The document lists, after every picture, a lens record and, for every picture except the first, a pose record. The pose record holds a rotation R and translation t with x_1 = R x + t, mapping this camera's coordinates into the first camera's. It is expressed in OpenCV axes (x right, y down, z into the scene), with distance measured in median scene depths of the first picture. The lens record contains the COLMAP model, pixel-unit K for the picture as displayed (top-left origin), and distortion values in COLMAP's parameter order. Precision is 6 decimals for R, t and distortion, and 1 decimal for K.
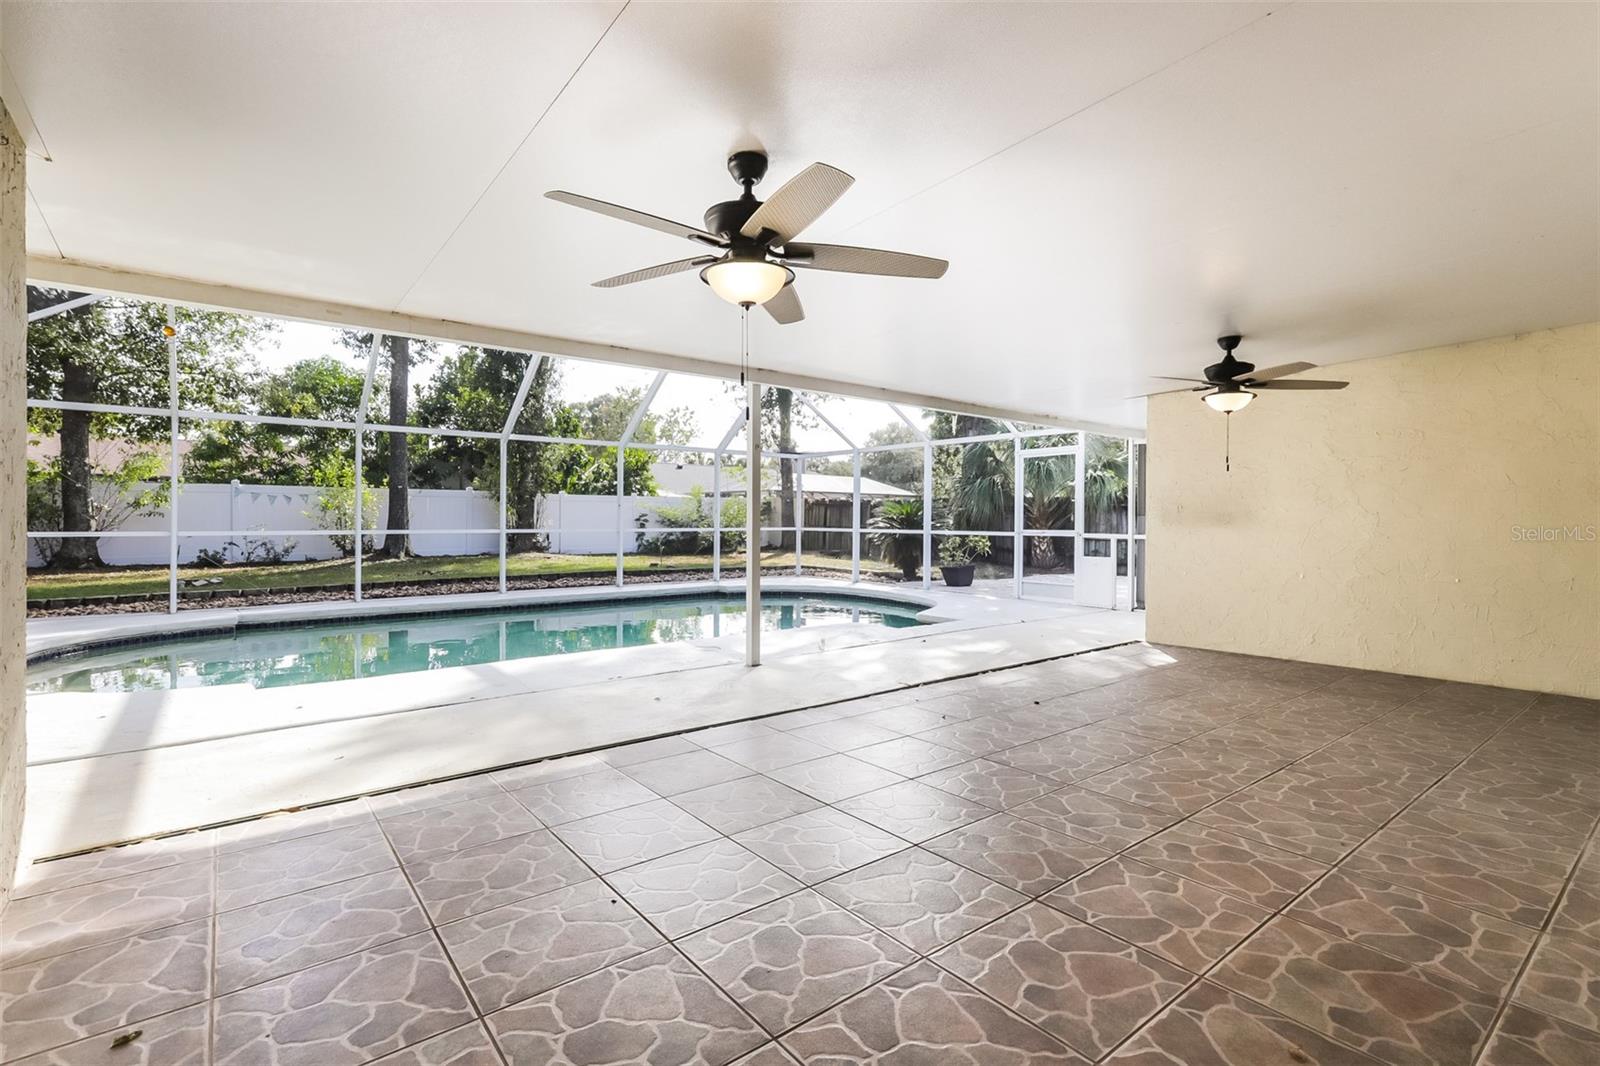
lens RADIAL K [[744.3, 0, 791.5], [0, 744.3, 531.0], [0, 0, 1]] dist [-0.000169, 0.001635]
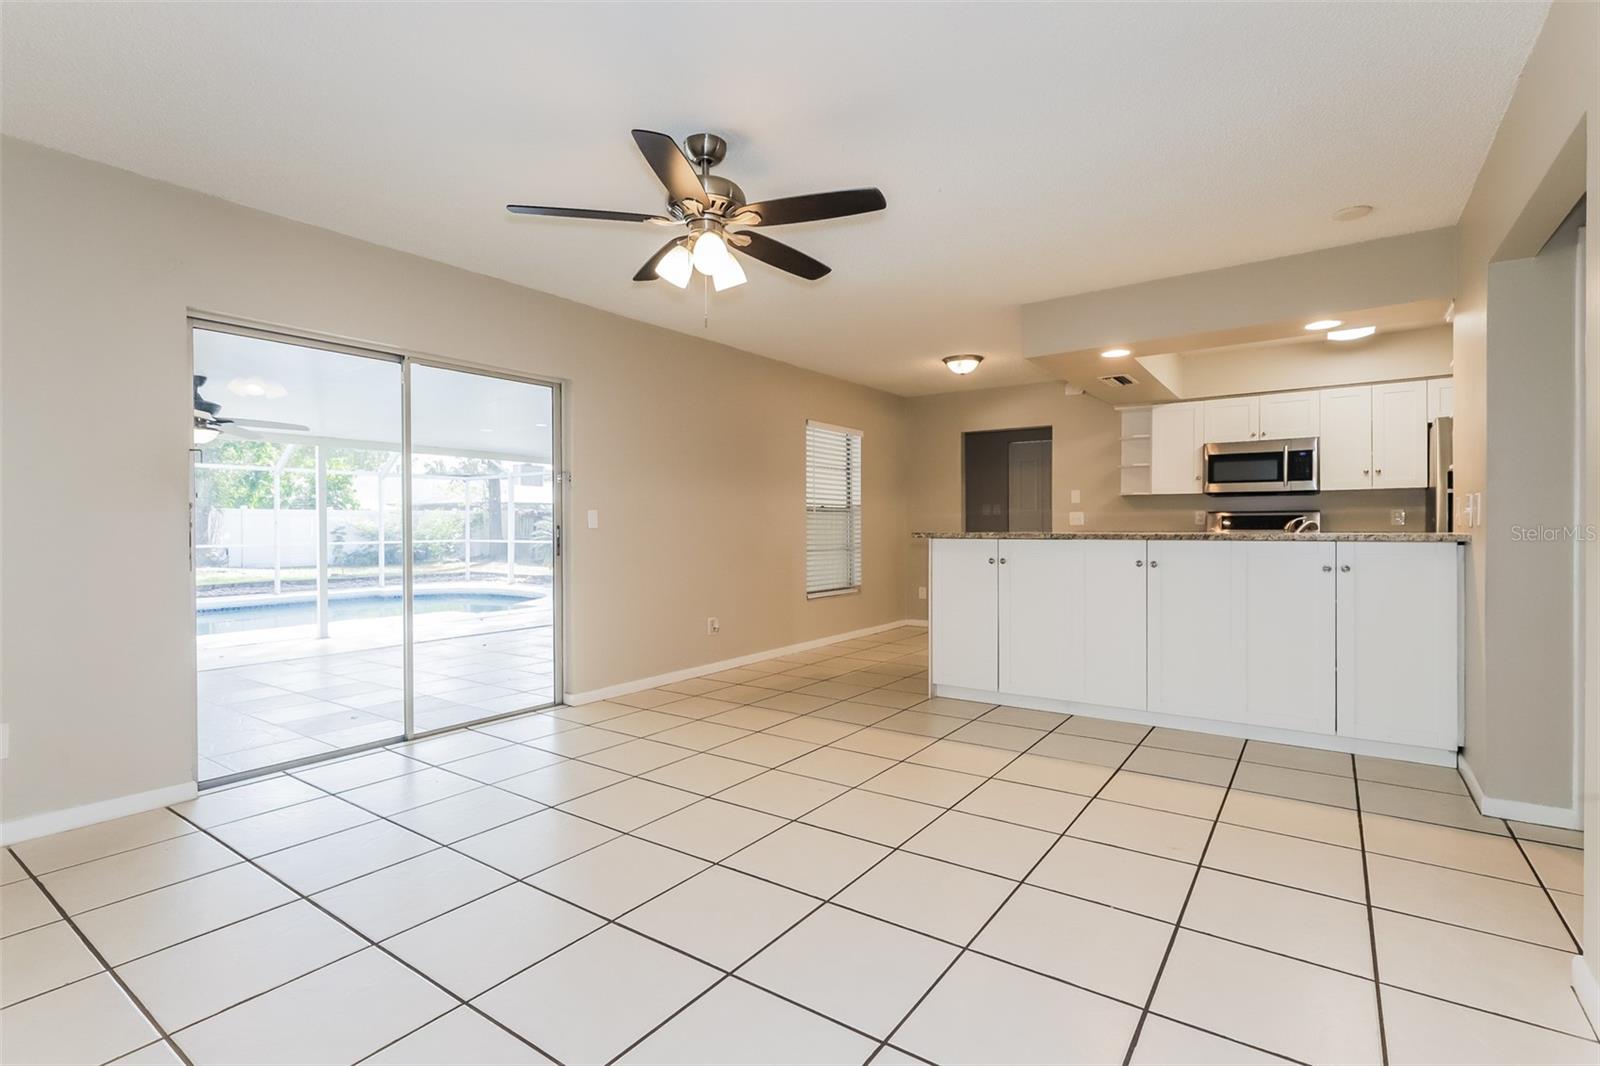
lens RADIAL K [[744.3, 0, 802.0], [0, 744.3, 528.5], [0, 0, 1]] dist [-0.000169, 0.001635]
pose [[0.954172, -0.009462, 0.299110, 0.100273], [0.013357, 0.999850, -0.010981, -0.001503], [-0.298961, 0.014473, 0.954156, -0.168878]]
